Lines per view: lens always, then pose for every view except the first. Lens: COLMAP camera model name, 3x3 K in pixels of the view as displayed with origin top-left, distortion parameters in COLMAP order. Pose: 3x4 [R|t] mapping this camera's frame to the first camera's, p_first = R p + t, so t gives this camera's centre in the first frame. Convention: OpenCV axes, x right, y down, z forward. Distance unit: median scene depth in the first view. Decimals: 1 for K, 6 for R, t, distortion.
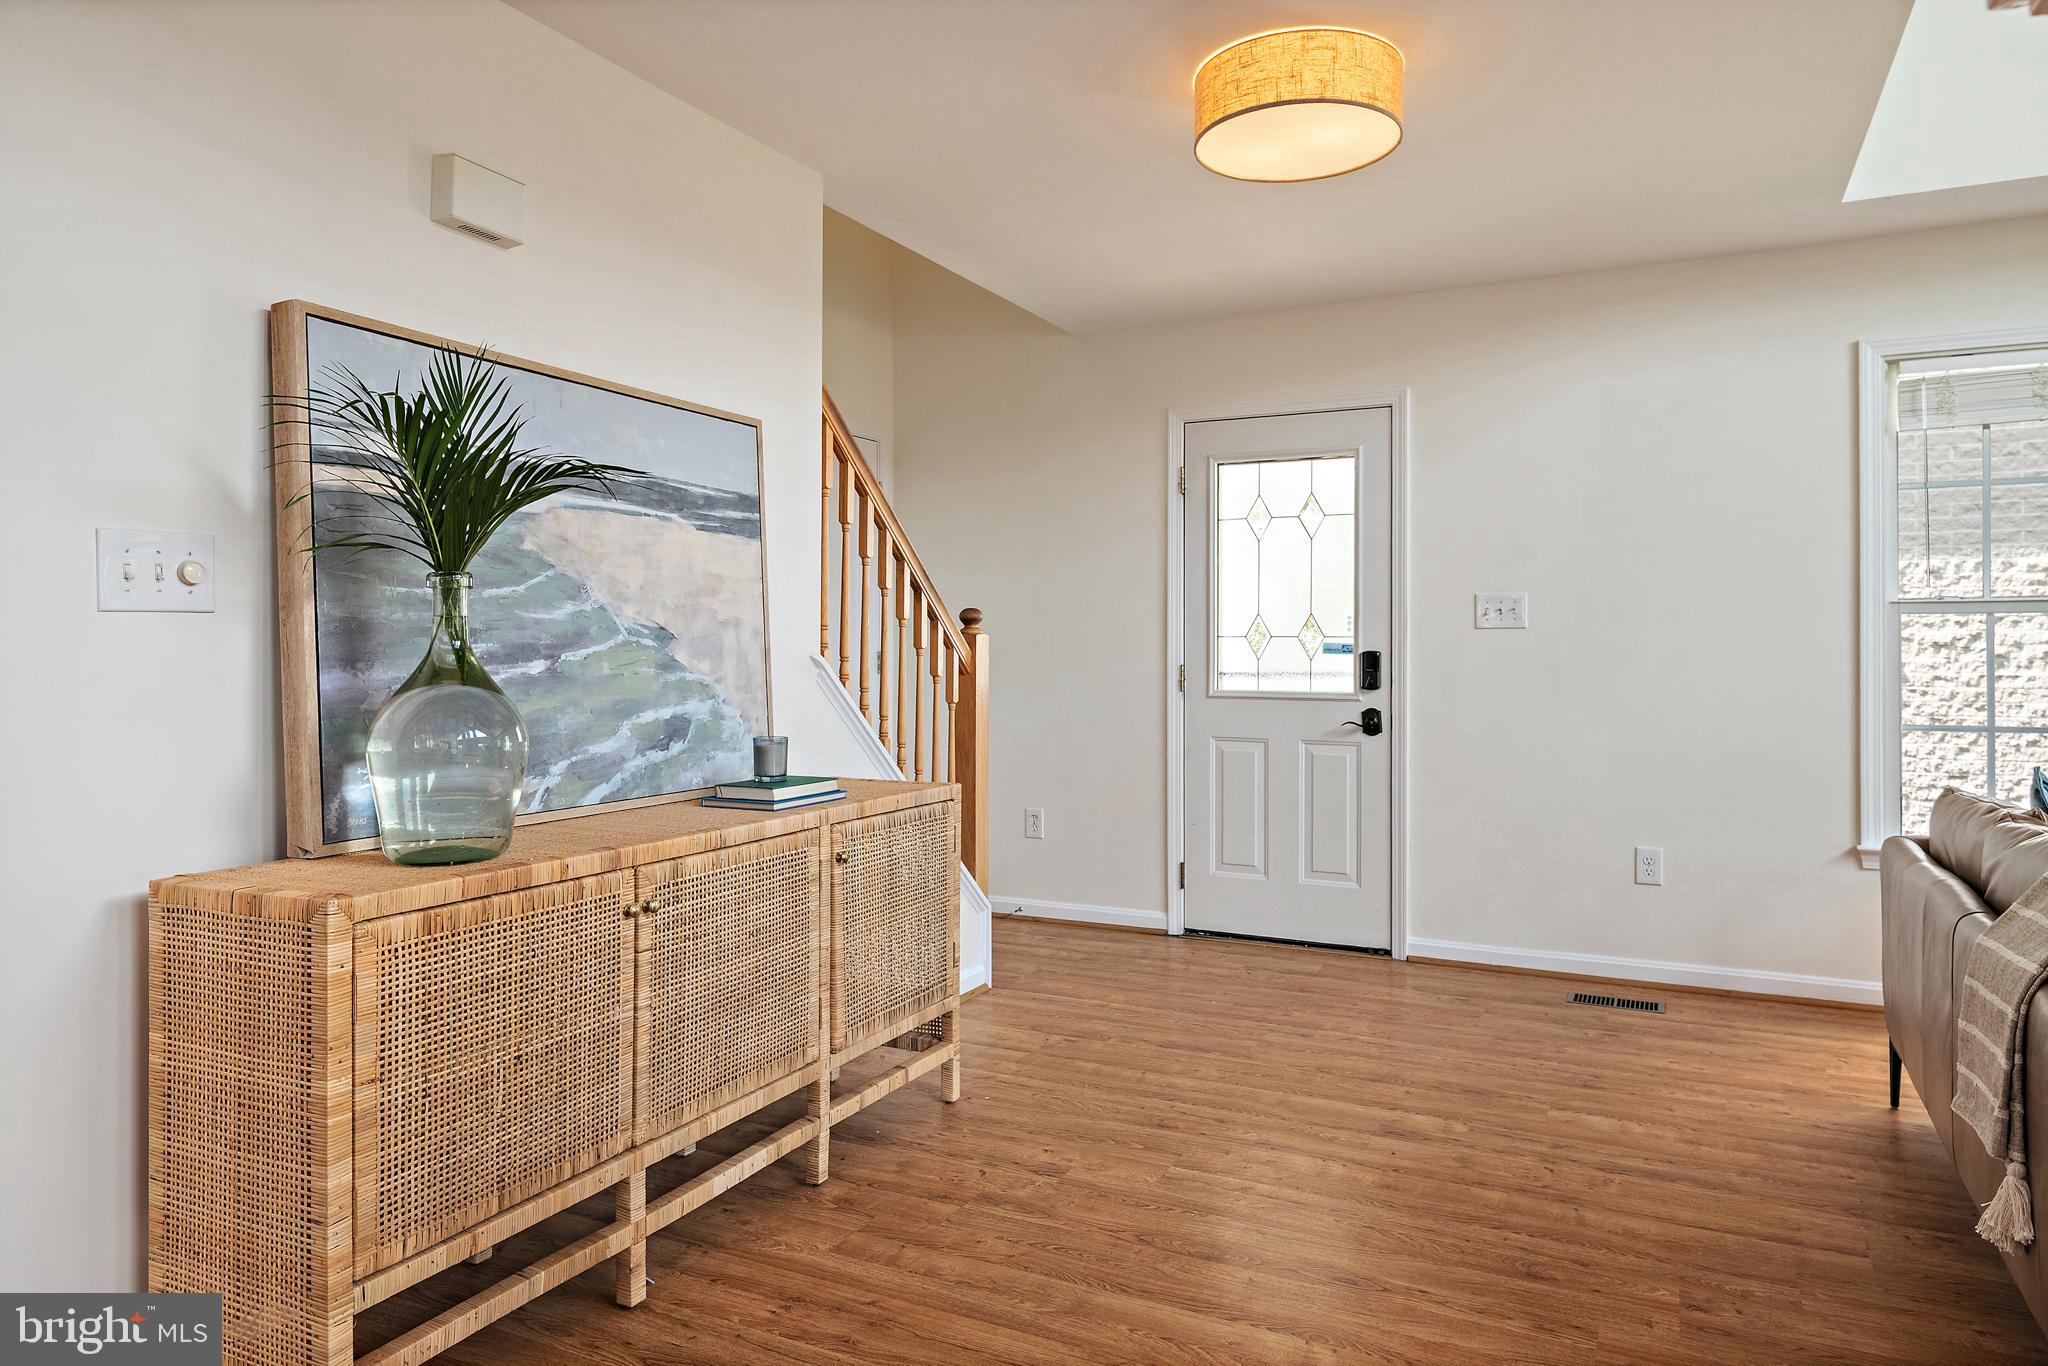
lens RADIAL K [[1278.5, 0, 1024.3], [0, 1278.5, 637.6], [0, 0, 1]] dist [0.010412, -0.001284]
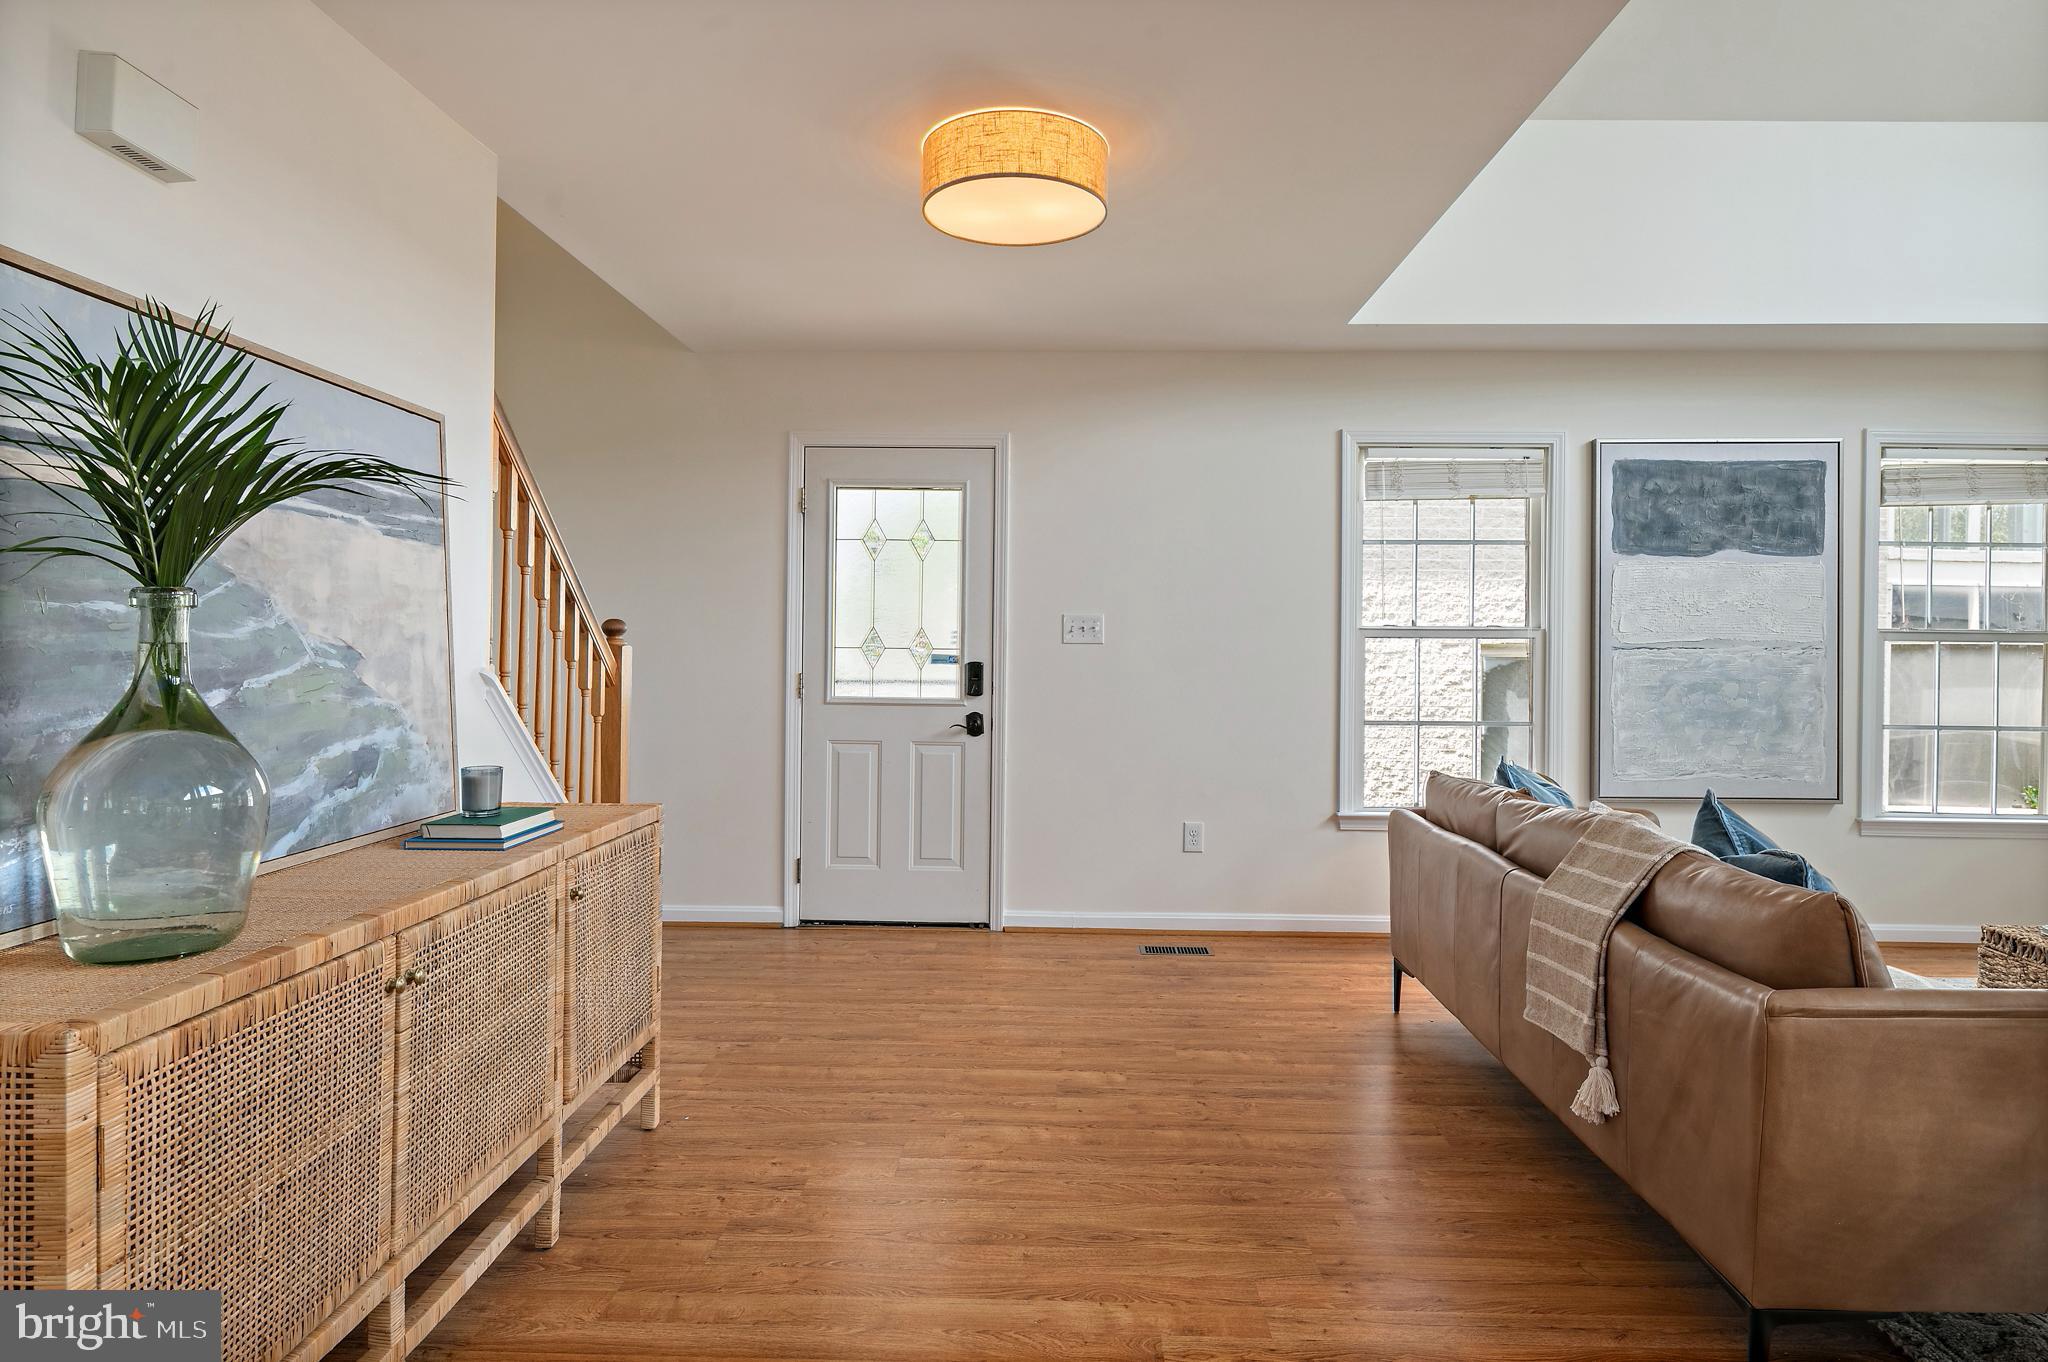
lens RADIAL K [[1144.1, 0, 1022.0], [0, 1144.1, 641.8], [0, 0, 1]] dist [0.009515, -0.007817]
pose [[0.907035, 0.009478, 0.420949, -0.202950], [-0.012394, 0.999914, 0.004193, -0.020591], [-0.420873, -0.009021, 0.907075, 0.102868]]
